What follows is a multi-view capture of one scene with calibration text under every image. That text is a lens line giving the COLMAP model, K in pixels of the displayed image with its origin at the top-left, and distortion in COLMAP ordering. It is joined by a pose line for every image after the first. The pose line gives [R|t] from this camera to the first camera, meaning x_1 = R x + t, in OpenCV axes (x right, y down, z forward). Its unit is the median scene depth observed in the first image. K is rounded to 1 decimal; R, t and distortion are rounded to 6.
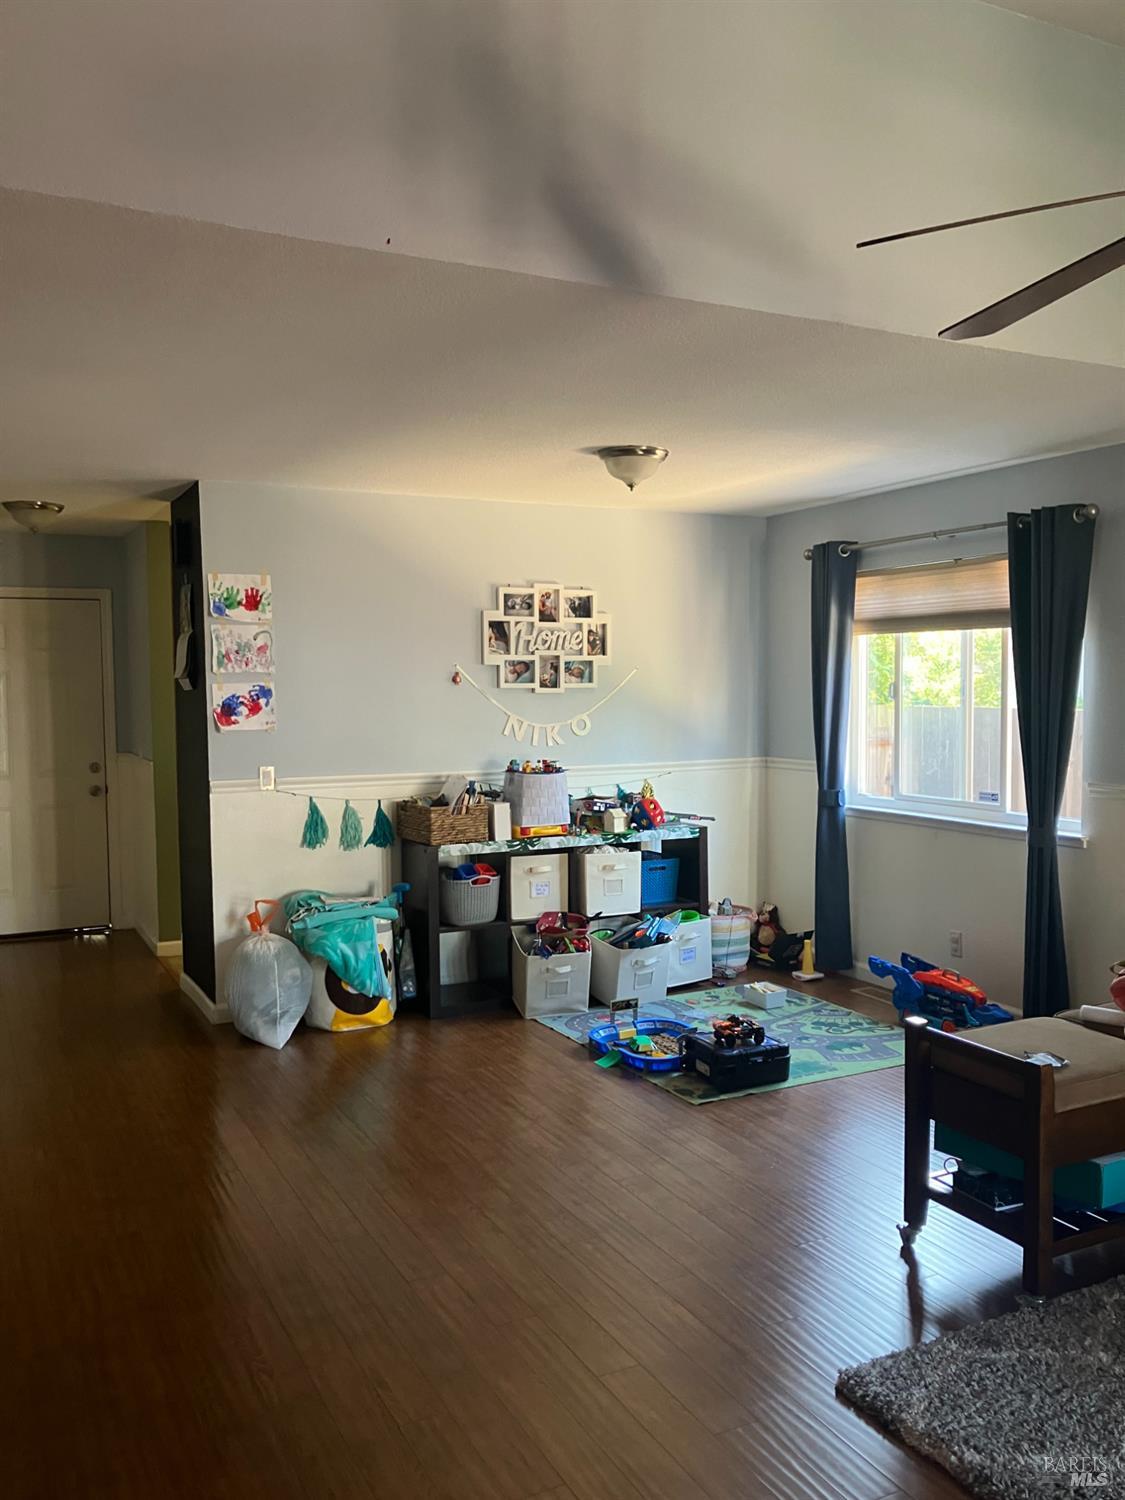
lens RADIAL K [[1235.5, 0, 560.9], [0, 1235.5, 754.5], [0, 0, 1]] dist [-0.000950, -0.010640]
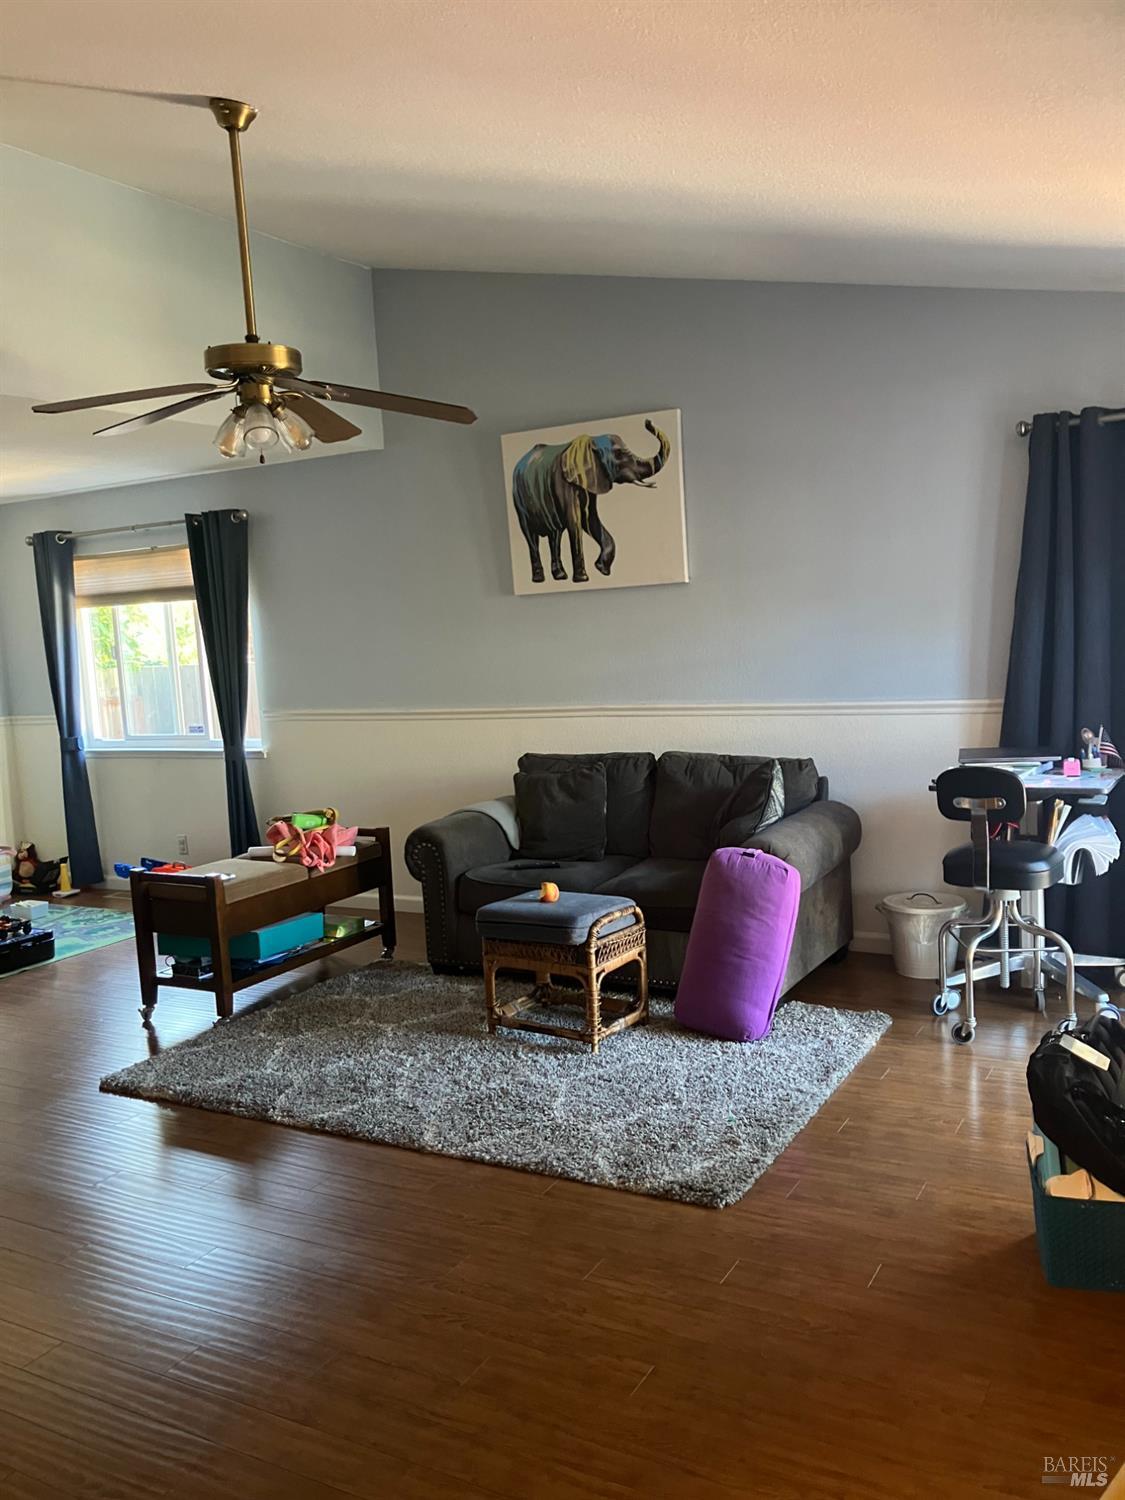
lens RADIAL K [[1235.5, 0, 571.7], [0, 1235.5, 765.0], [0, 0, 1]] dist [-0.000950, -0.010640]
pose [[0.826384, -0.099456, 0.554254, -0.055553], [0.079024, 0.995021, 0.060725, 0.024642], [-0.557535, -0.006382, 0.830129, -0.317838]]
